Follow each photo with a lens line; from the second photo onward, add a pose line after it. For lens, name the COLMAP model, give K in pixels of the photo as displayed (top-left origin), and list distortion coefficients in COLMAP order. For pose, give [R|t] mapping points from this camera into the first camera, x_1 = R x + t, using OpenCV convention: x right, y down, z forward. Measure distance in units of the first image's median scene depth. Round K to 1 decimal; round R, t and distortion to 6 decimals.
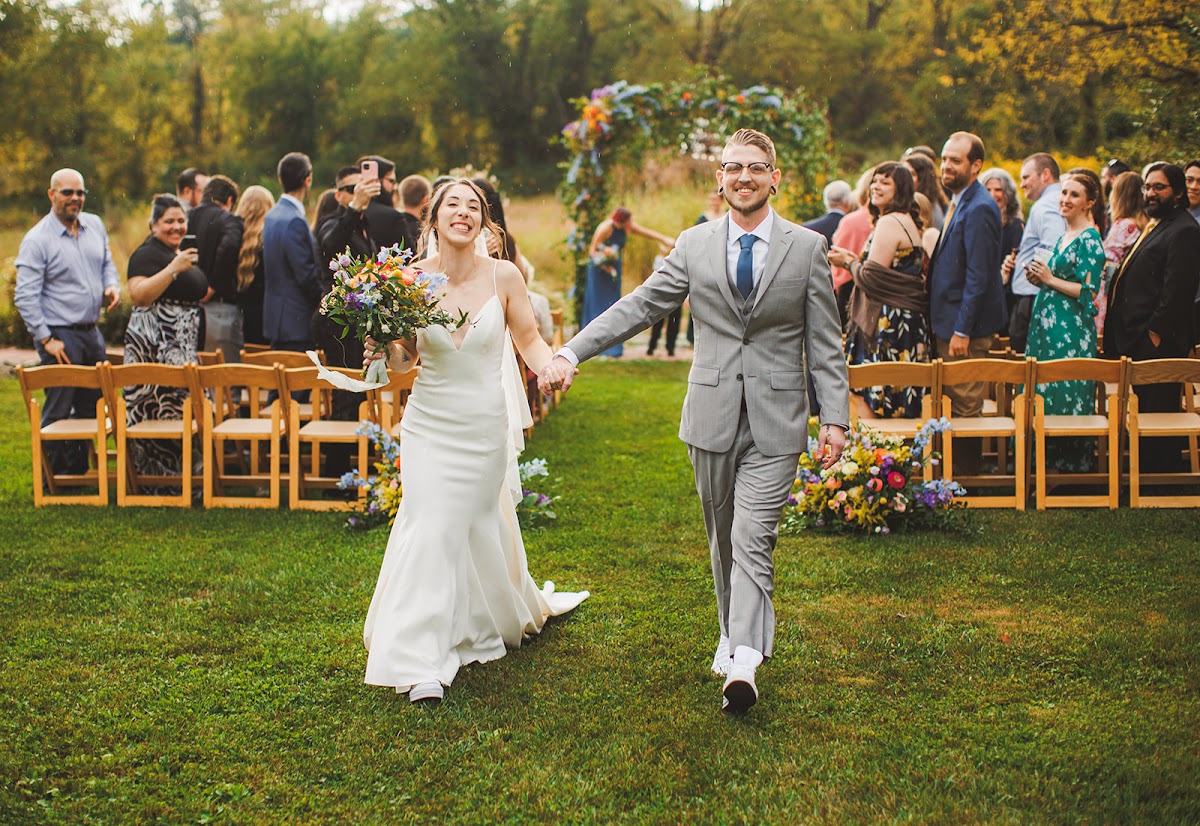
lens RADIAL K [[1893.9, 0, 600.0], [0, 1893.9, 413.0], [0, 0, 1]] dist [-0.221135, 0.671601]
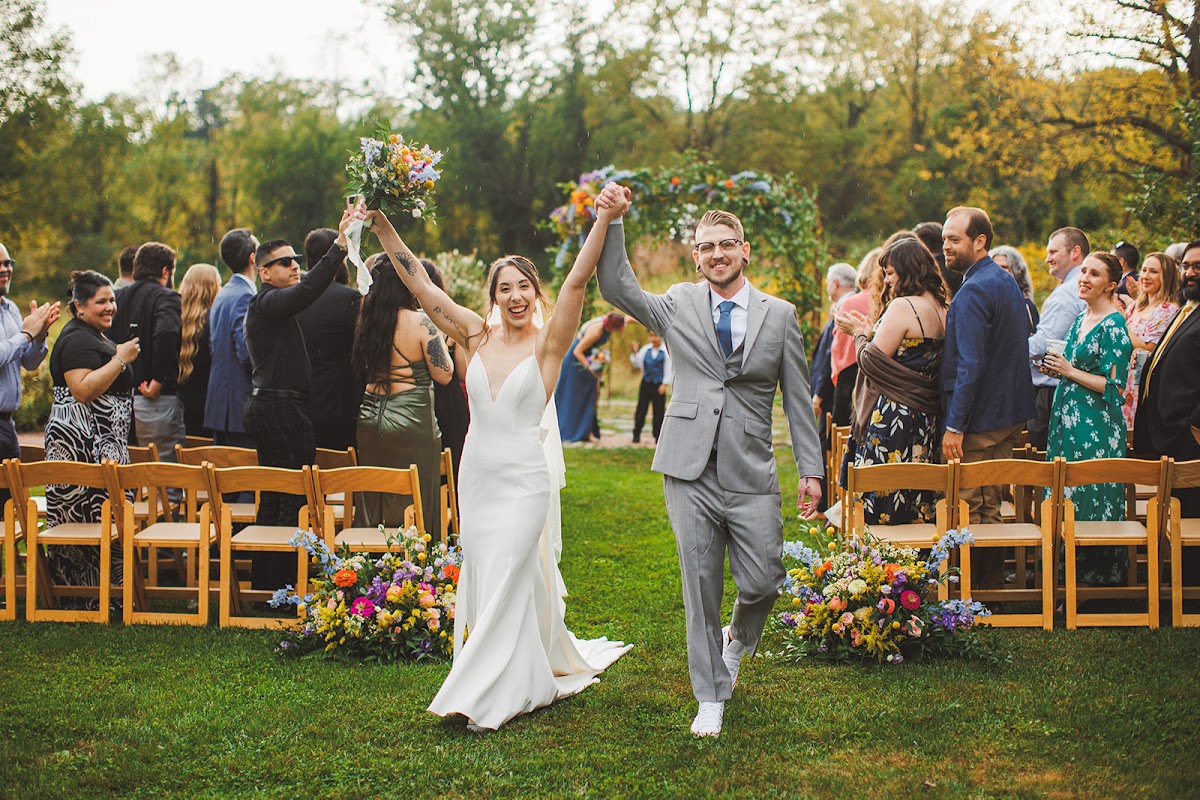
lens RADIAL K [[1797.0, 0, 600.0], [0, 1797.0, 400.0], [0, 0, 1]] dist [-0.172308, 0.395355]
pose [[0.999990, 0.003462, 0.002762, 0.009036], [-0.003319, 0.998728, -0.050316, -0.011573], [-0.002932, 0.050306, 0.998730, 0.137214]]
